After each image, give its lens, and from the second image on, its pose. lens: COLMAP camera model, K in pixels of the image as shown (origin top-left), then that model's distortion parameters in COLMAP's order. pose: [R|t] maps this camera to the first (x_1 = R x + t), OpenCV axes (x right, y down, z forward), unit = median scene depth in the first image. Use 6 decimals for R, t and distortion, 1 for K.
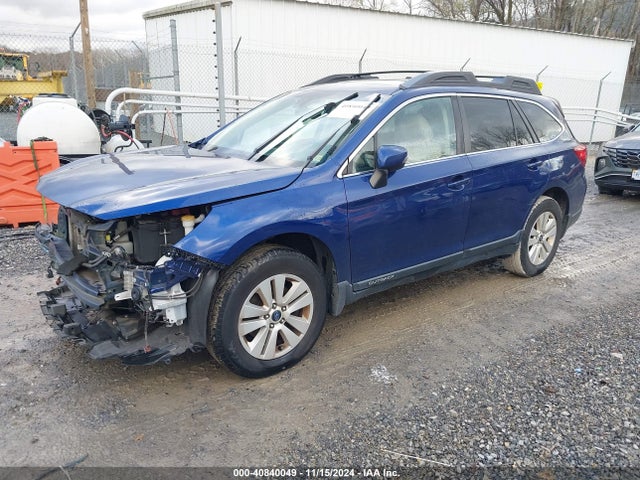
lens RADIAL K [[489.0, 0, 320.0], [0, 489.0, 240.0], [0, 0, 1]] dist [0.038610, -0.078509]
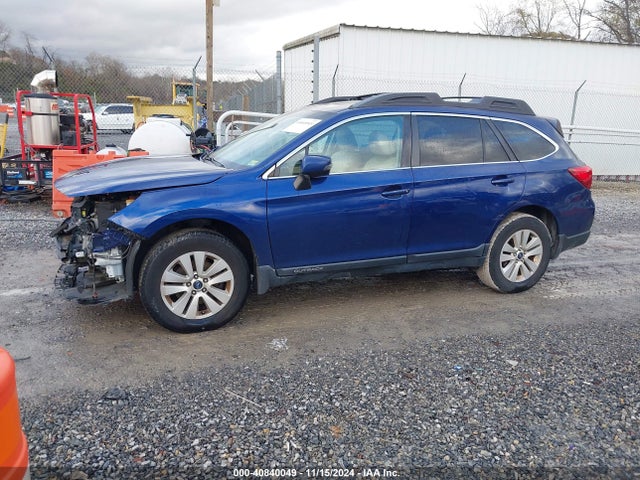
lens RADIAL K [[489.0, 0, 320.0], [0, 489.0, 240.0], [0, 0, 1]] dist [0.038610, -0.078509]
pose [[0.958420, 0.074170, -0.275555, 0.534261], [-0.086848, 0.995639, -0.034077, 0.054244], [0.271825, 0.056592, 0.960681, -0.125938]]
